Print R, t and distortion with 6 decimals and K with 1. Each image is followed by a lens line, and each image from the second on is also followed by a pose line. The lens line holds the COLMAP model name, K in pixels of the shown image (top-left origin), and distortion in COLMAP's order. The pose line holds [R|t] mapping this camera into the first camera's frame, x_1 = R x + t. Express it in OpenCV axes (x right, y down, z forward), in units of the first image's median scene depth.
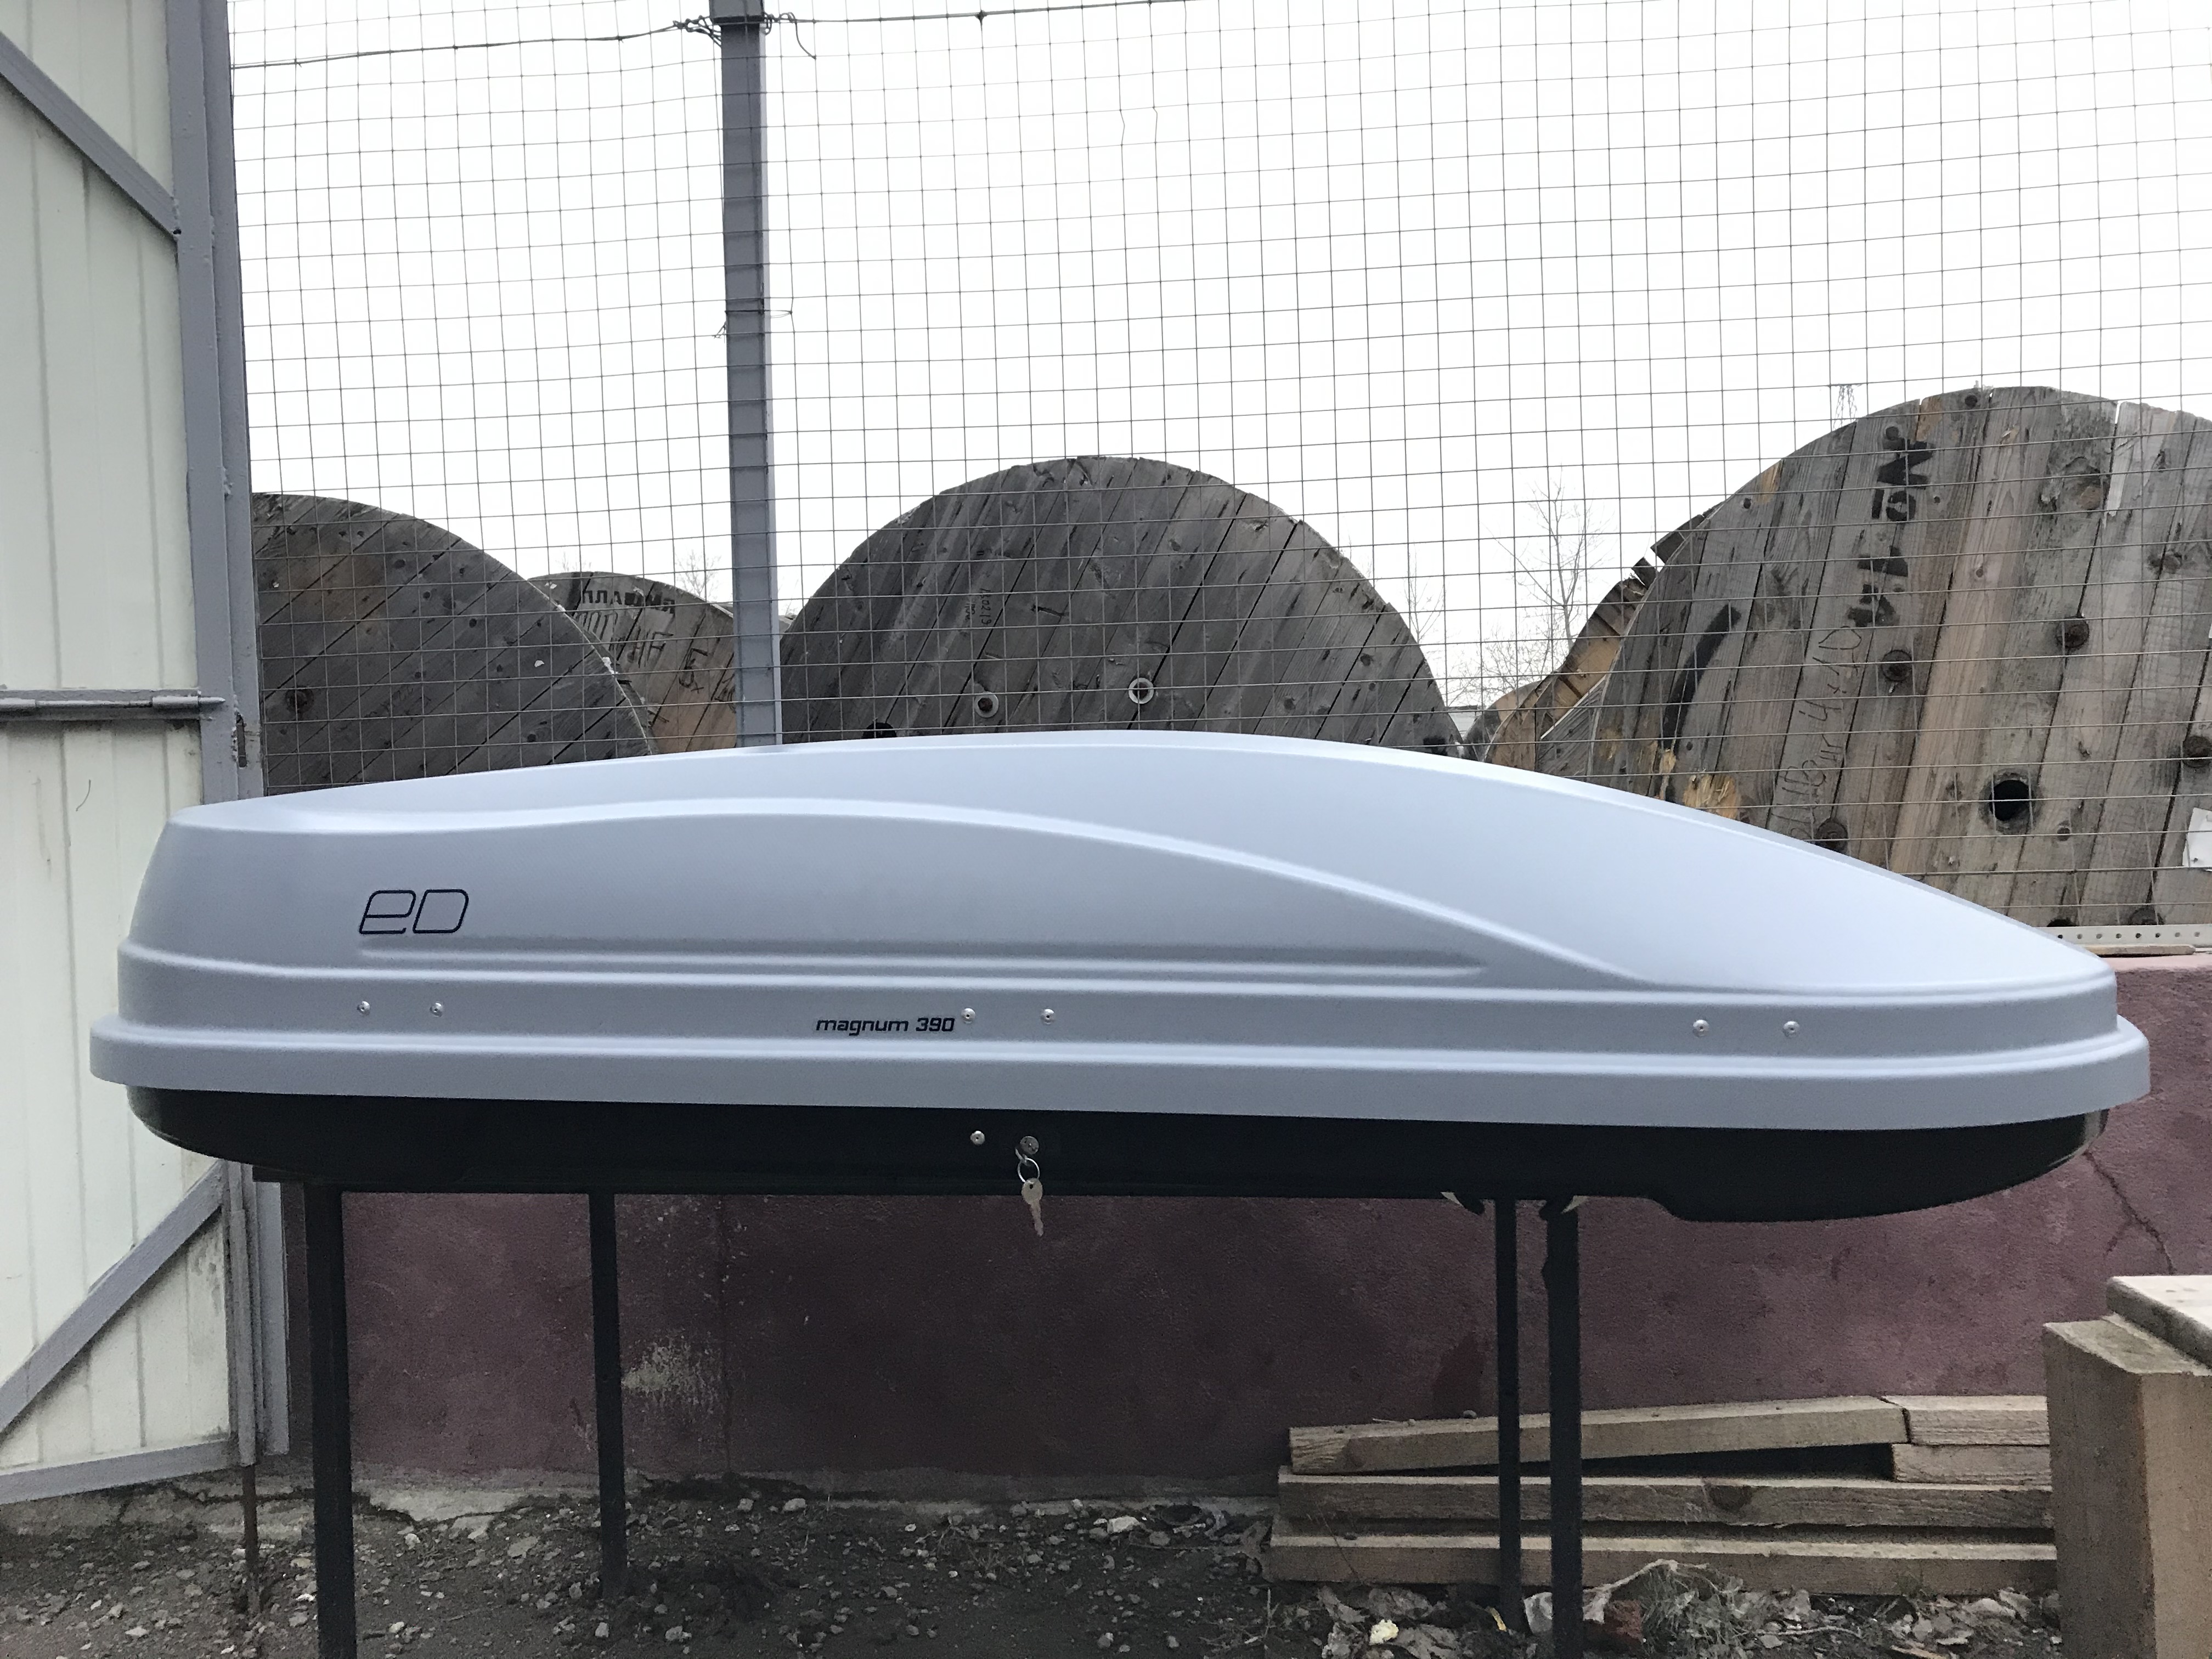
lens RADIAL K [[1805.7, 0, 1102.8], [0, 1805.7, 842.2], [0, 0, 1]] dist [0.043134, 0.002814]
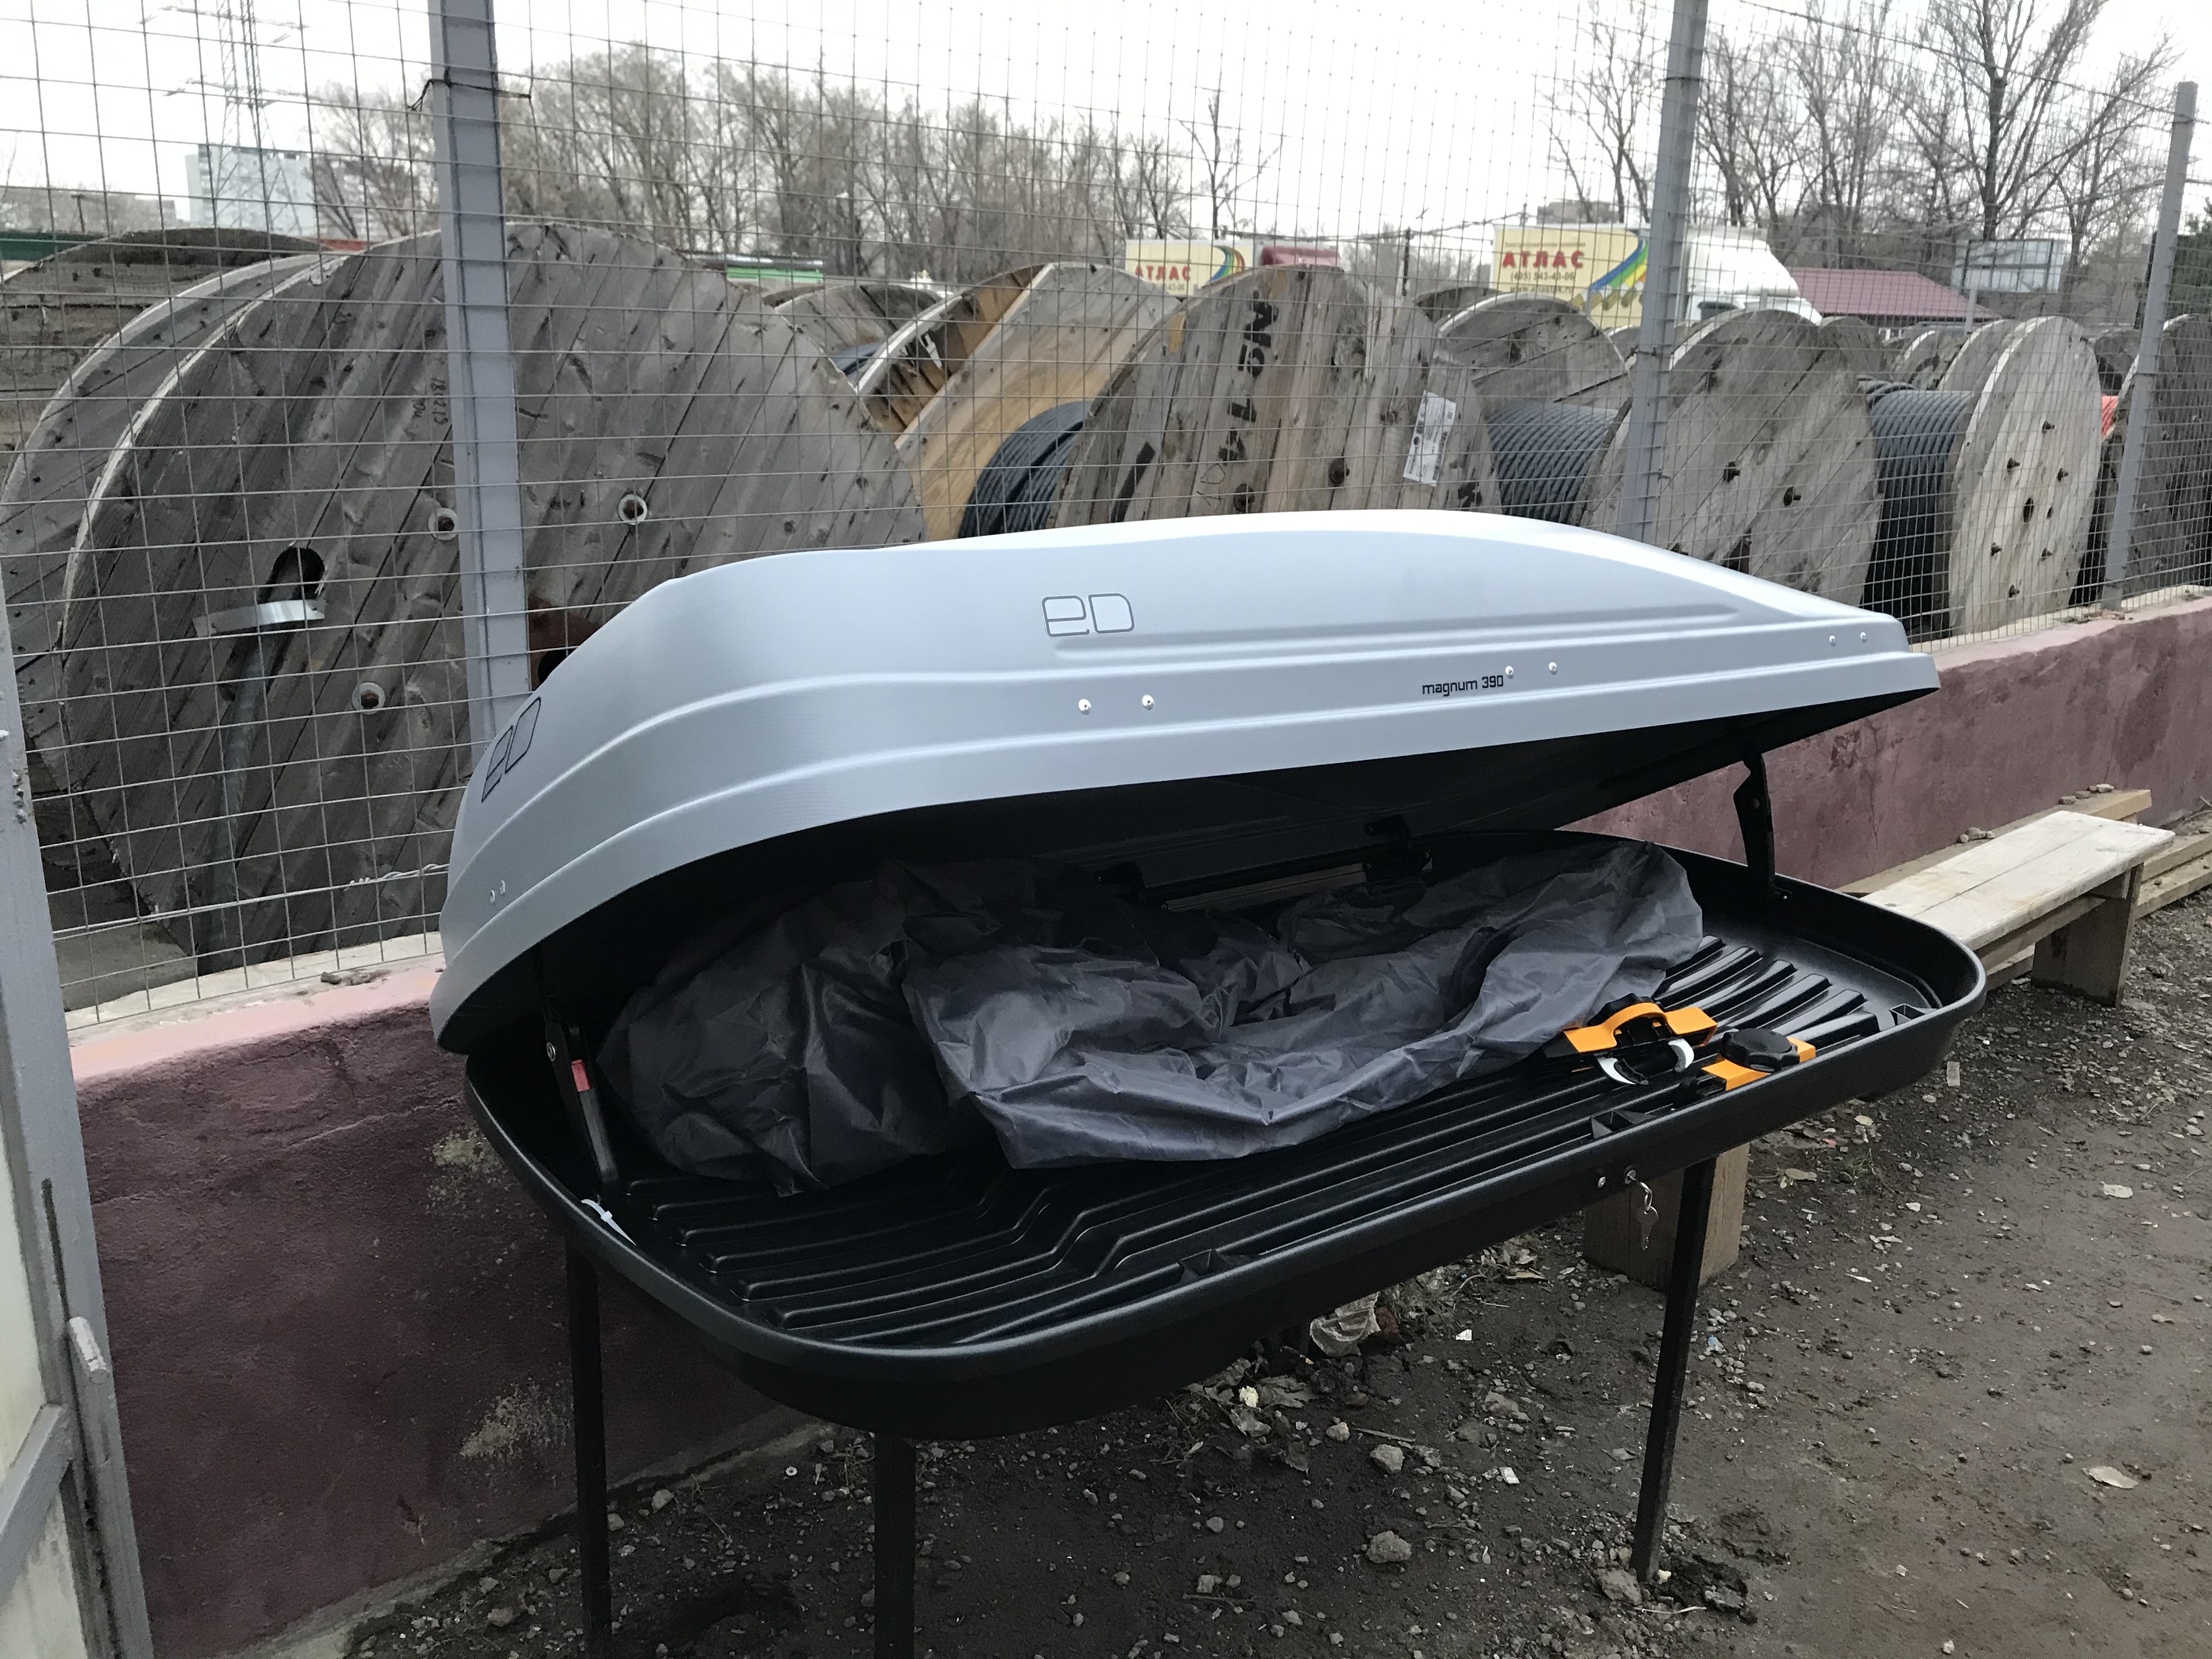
lens RADIAL K [[1815.4, 0, 1103.2], [0, 1815.4, 845.2], [0, 0, 1]] dist [0.005730, 0.009247]
pose [[0.683099, -0.151172, 0.714508, -0.623372], [-0.032146, 0.971171, 0.236208, -0.184448], [-0.729618, -0.184322, 0.658546, 0.283646]]
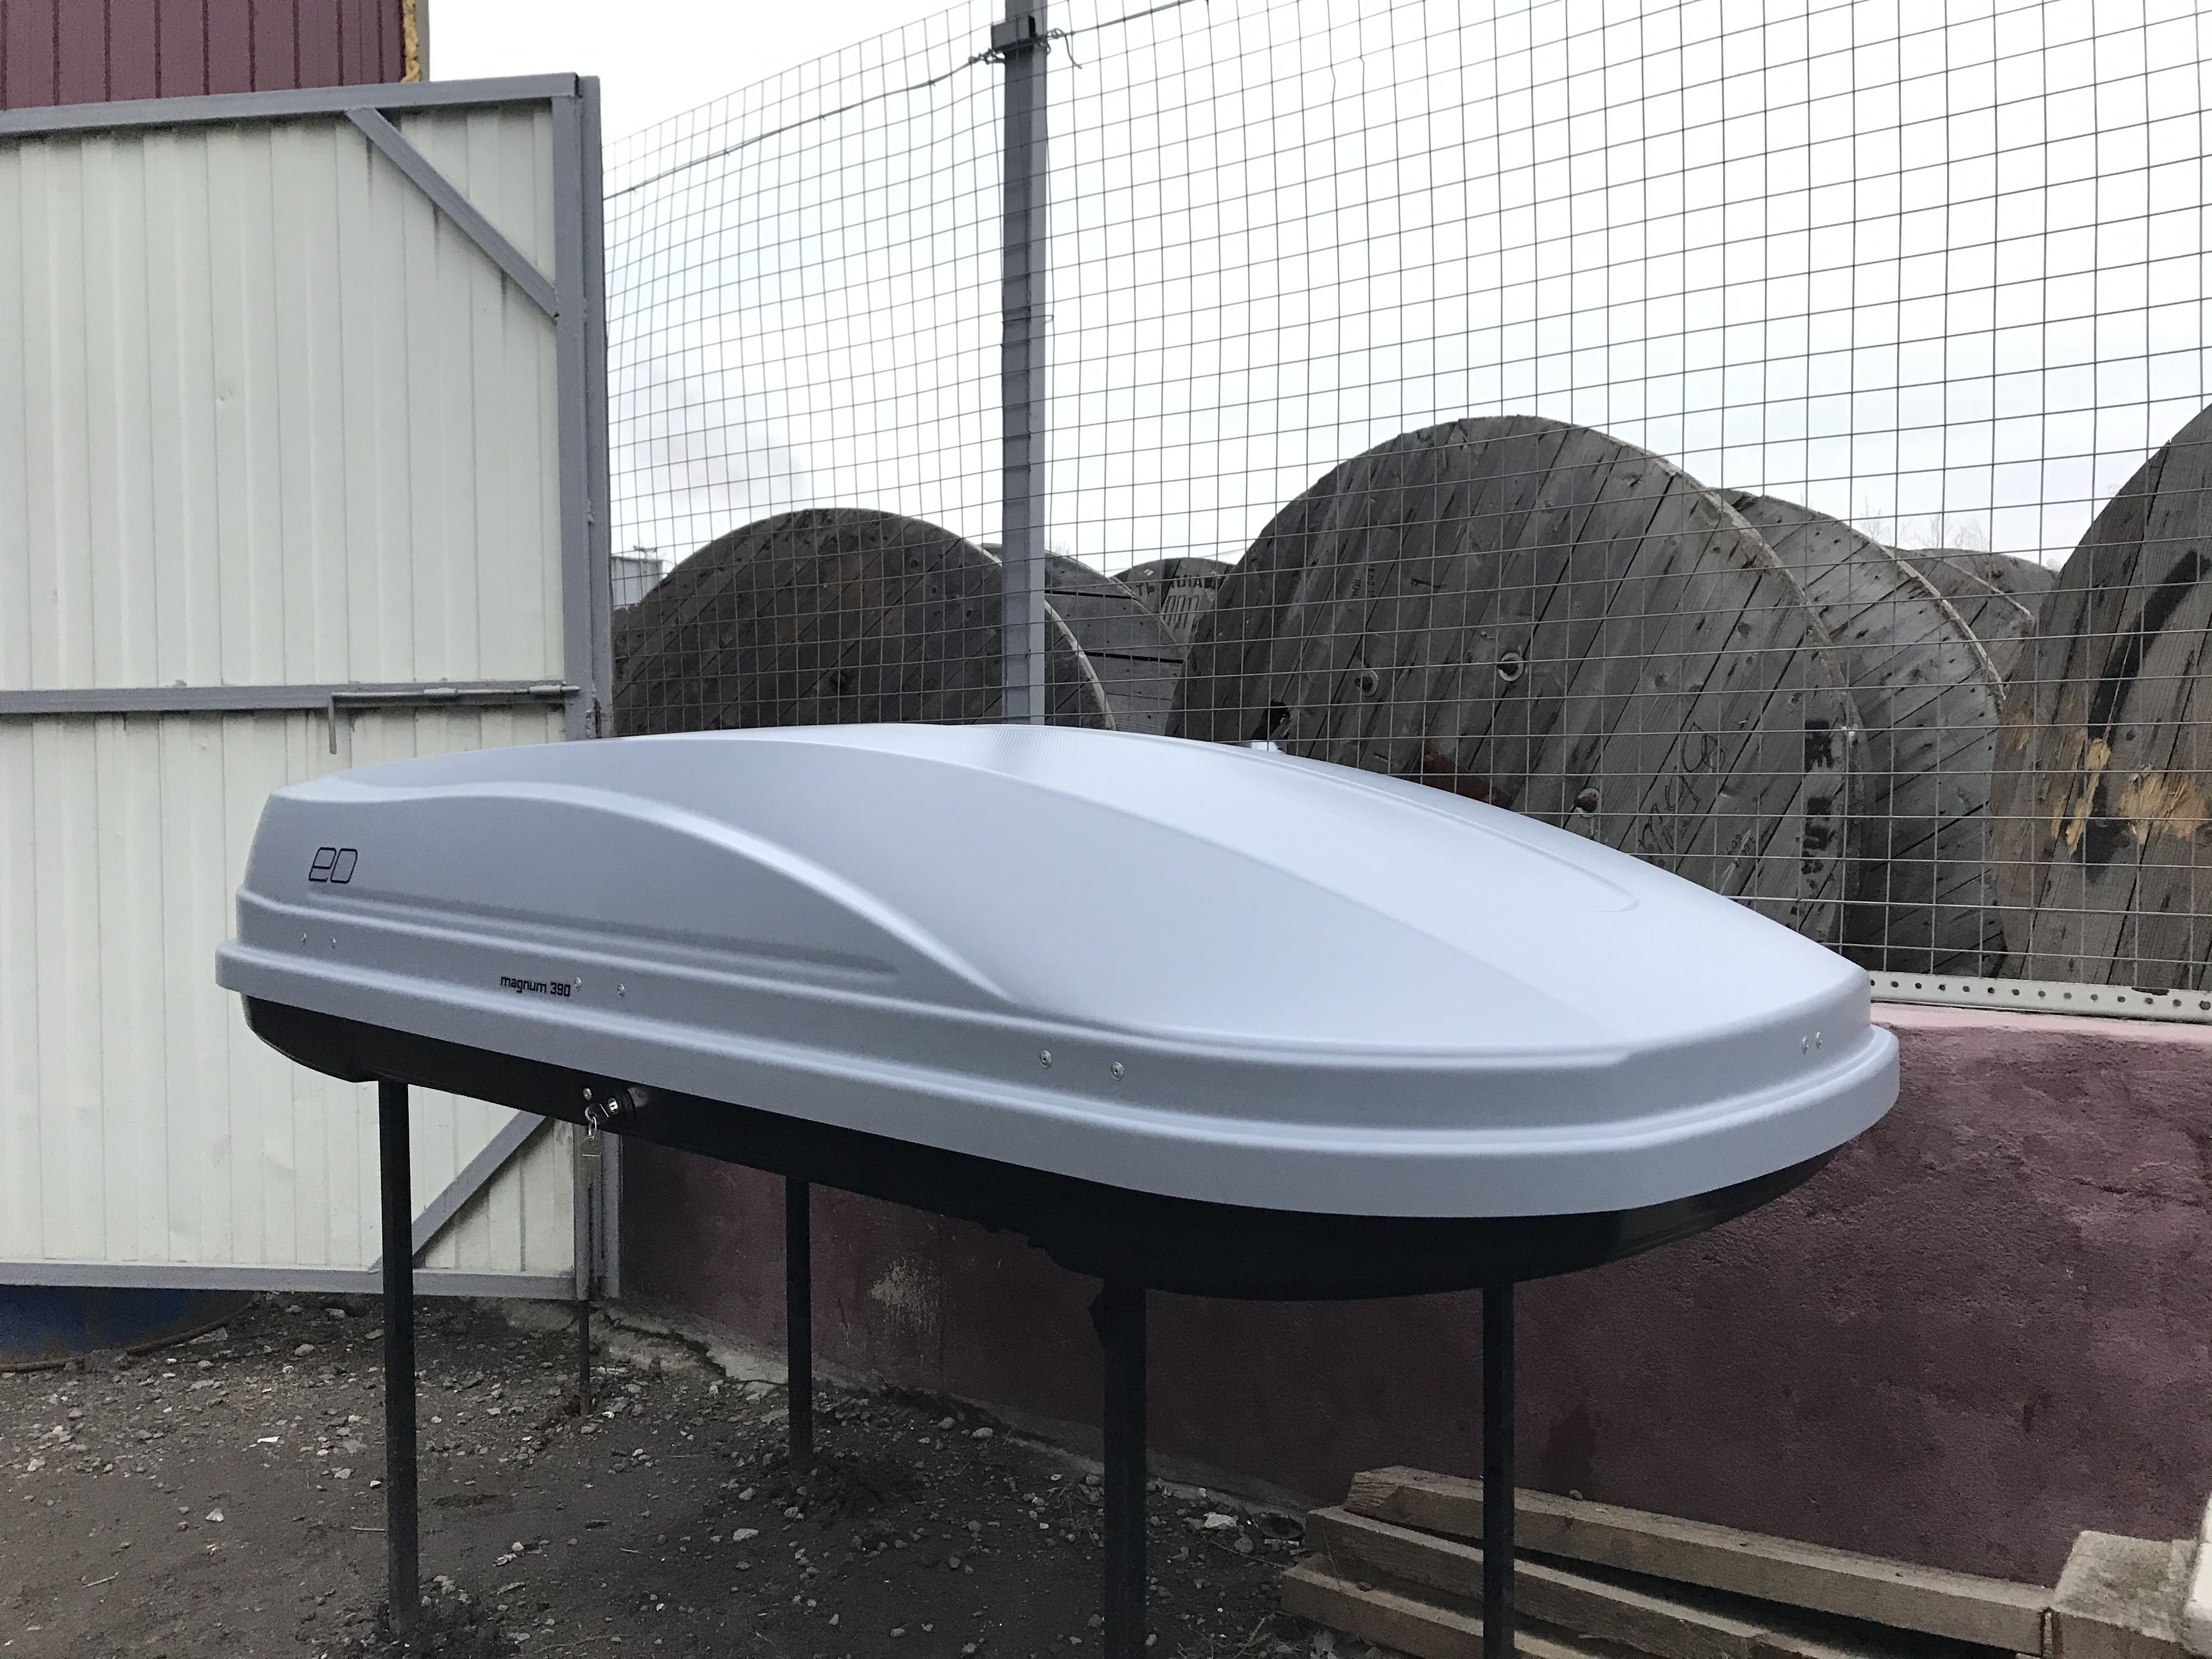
lens RADIAL K [[1843.1, 0, 1106.0], [0, 1843.1, 829.5], [0, 0, 1]] dist [0.061745, -0.001141]
pose [[0.844474, 0.040605, -0.534056, 0.461529], [-0.032040, 0.999166, 0.025305, -0.022837], [0.534638, -0.004258, 0.845070, 0.110358]]
